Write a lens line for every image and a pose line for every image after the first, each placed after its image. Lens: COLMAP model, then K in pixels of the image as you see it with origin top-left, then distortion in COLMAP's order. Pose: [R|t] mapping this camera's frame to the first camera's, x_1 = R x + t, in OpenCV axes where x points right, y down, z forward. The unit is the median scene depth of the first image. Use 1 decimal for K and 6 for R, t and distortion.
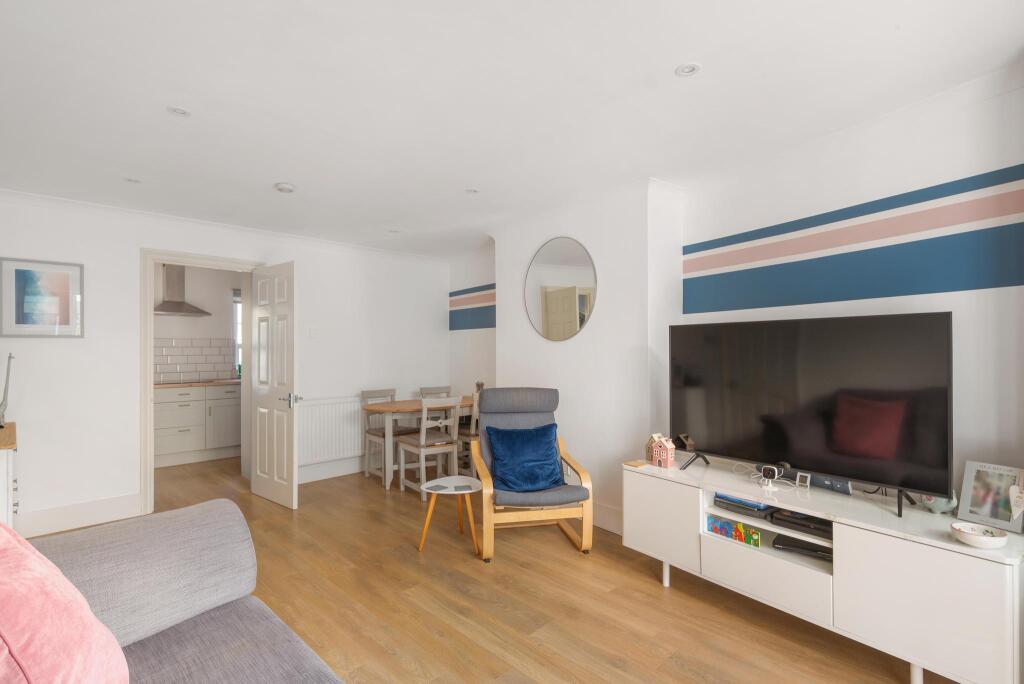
lens RADIAL K [[483.6, 0, 512.0], [0, 483.6, 342.0], [0, 0, 1]] dist [0.001142, 0.000167]
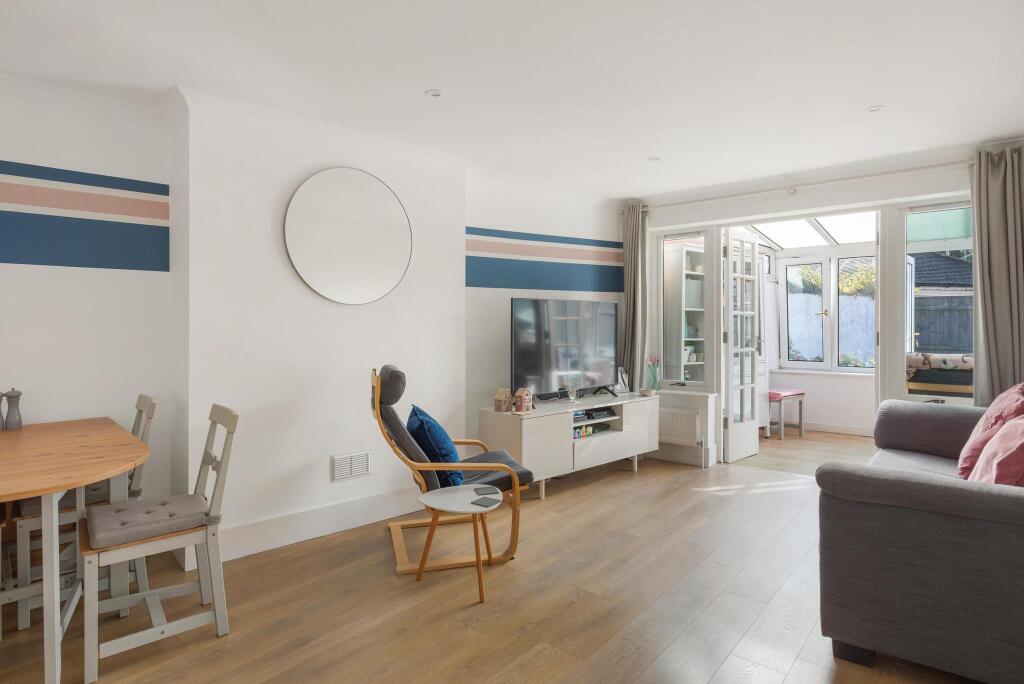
lens RADIAL K [[557.4, 0, 511.7], [0, 557.4, 327.5], [0, 0, 1]] dist [-0.000042, 0.000008]
pose [[-0.083299, -0.003168, 0.996520, -0.965307], [-0.012249, 0.999923, 0.002155, 0.035557], [-0.996449, -0.012026, -0.083331, 1.006225]]
